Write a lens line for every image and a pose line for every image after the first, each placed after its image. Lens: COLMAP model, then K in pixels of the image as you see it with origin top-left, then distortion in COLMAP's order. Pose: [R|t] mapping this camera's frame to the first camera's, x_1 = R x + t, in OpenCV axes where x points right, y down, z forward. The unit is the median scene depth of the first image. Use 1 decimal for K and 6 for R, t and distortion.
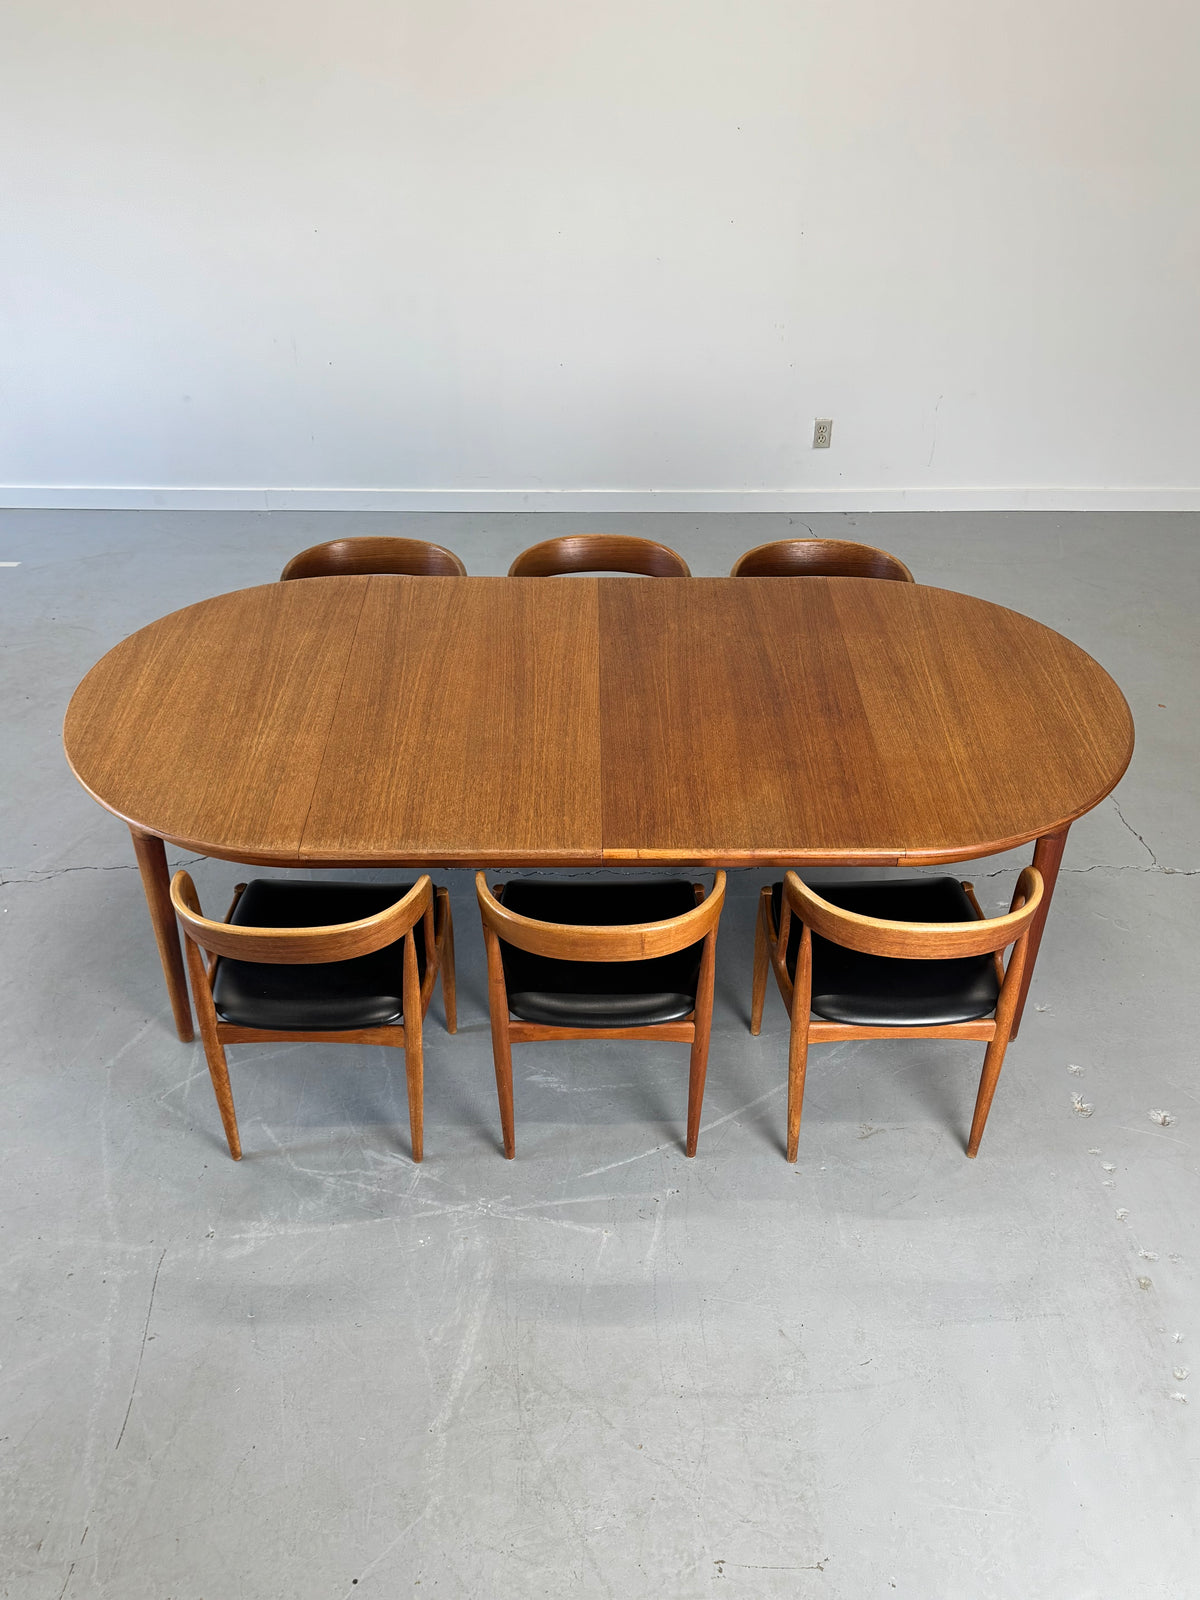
lens RADIAL K [[1441.6, 0, 600.0], [0, 1441.6, 800.0], [0, 0, 1]] dist [0.165301, -0.326652]
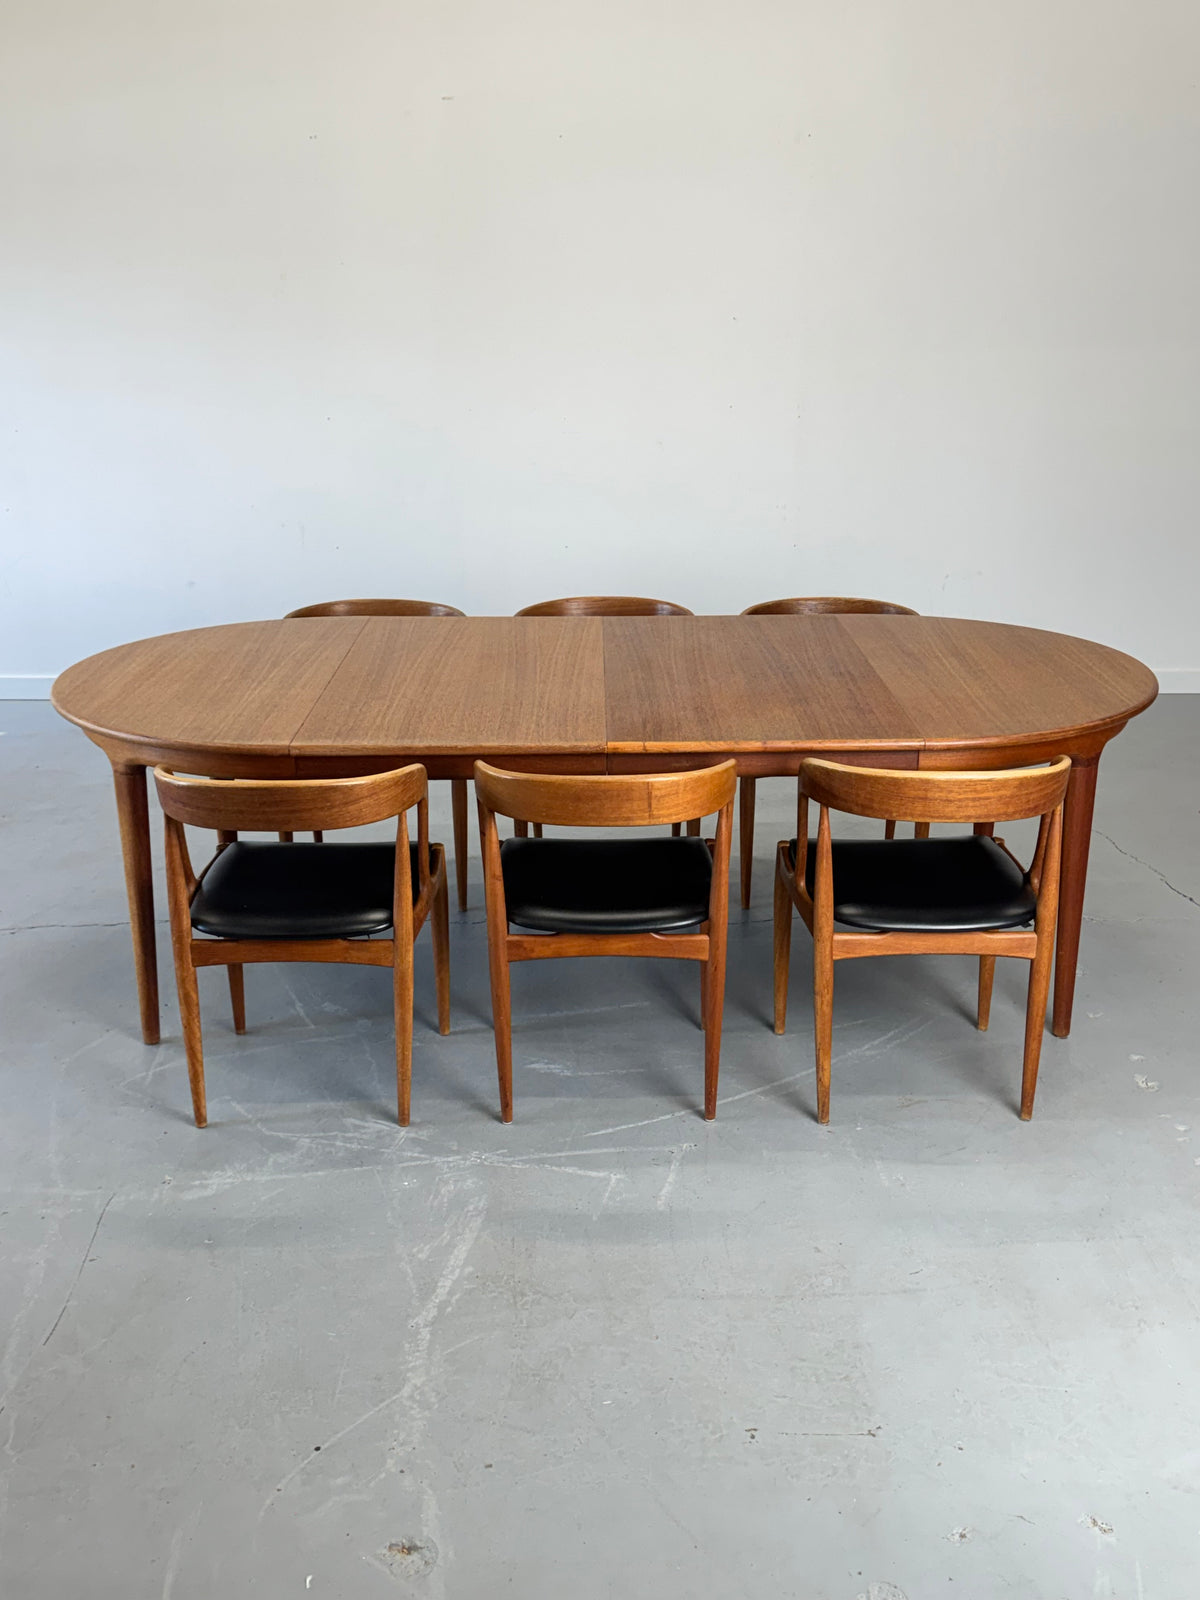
lens RADIAL K [[1575.5, 0, 600.0], [0, 1575.5, 800.0], [0, 0, 1]] dist [0.199889, -0.445297]
pose [[0.999938, -0.009382, -0.005989, 0.002935], [0.007200, 0.955569, -0.294678, 0.359664], [0.008487, 0.294617, 0.955578, 0.011907]]
